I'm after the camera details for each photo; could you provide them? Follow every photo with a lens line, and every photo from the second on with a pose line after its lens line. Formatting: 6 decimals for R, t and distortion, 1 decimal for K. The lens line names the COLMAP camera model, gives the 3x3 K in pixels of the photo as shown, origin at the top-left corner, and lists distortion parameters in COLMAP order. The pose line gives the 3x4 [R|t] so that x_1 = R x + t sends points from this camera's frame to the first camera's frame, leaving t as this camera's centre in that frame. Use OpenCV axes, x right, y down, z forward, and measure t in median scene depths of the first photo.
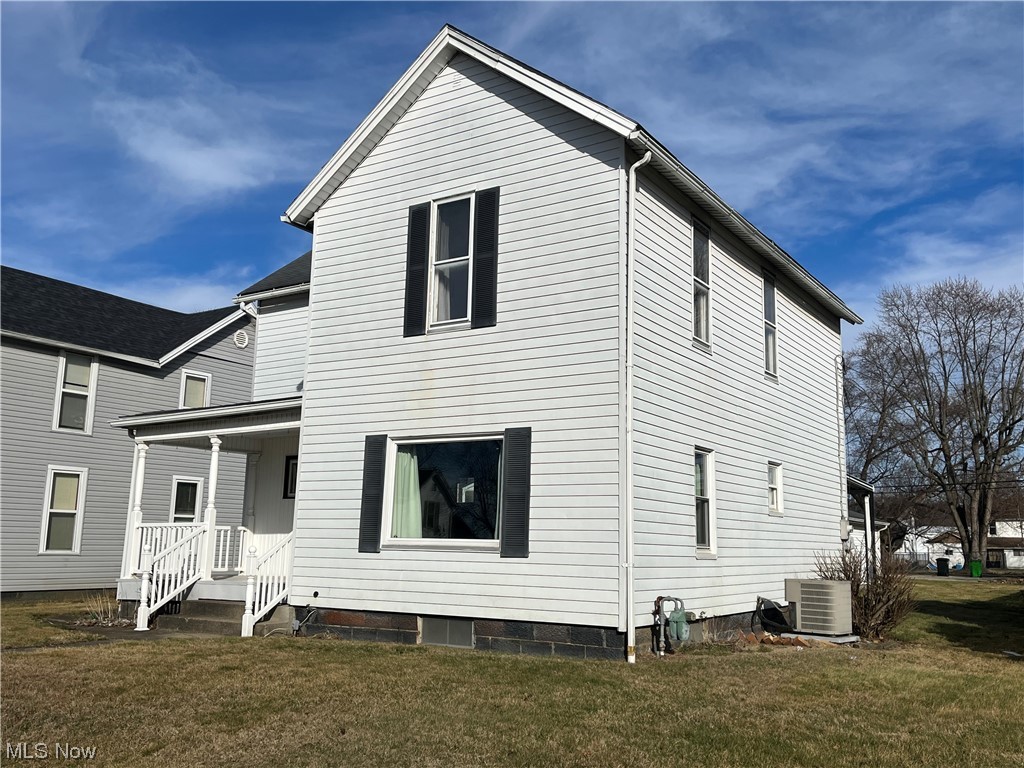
lens RADIAL K [[914.0, 0, 519.1], [0, 914.0, 376.3], [0, 0, 1]] dist [0.087101, -0.116664]
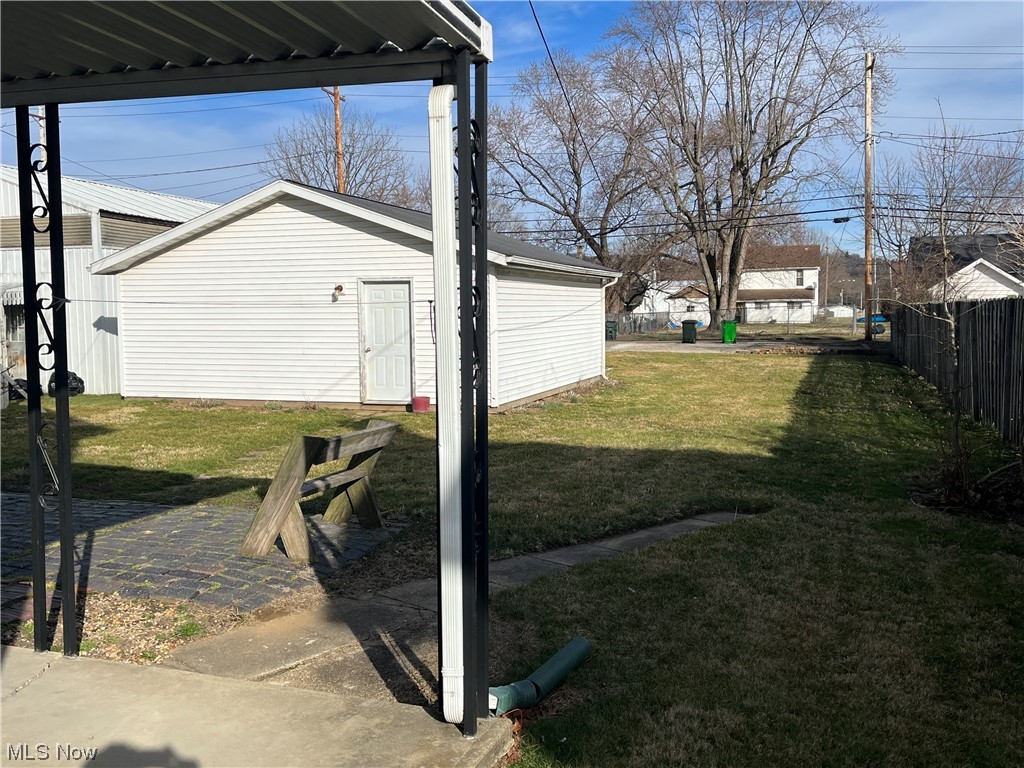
lens RADIAL K [[914.0, 0, 507.2], [0, 914.0, 381.0], [0, 0, 1]] dist [0.087101, -0.116664]
pose [[0.970924, -0.050865, 0.233920, 0.102795], [-0.011104, 0.966544, 0.256259, 0.041315], [-0.239128, -0.251406, 0.937877, 0.245510]]
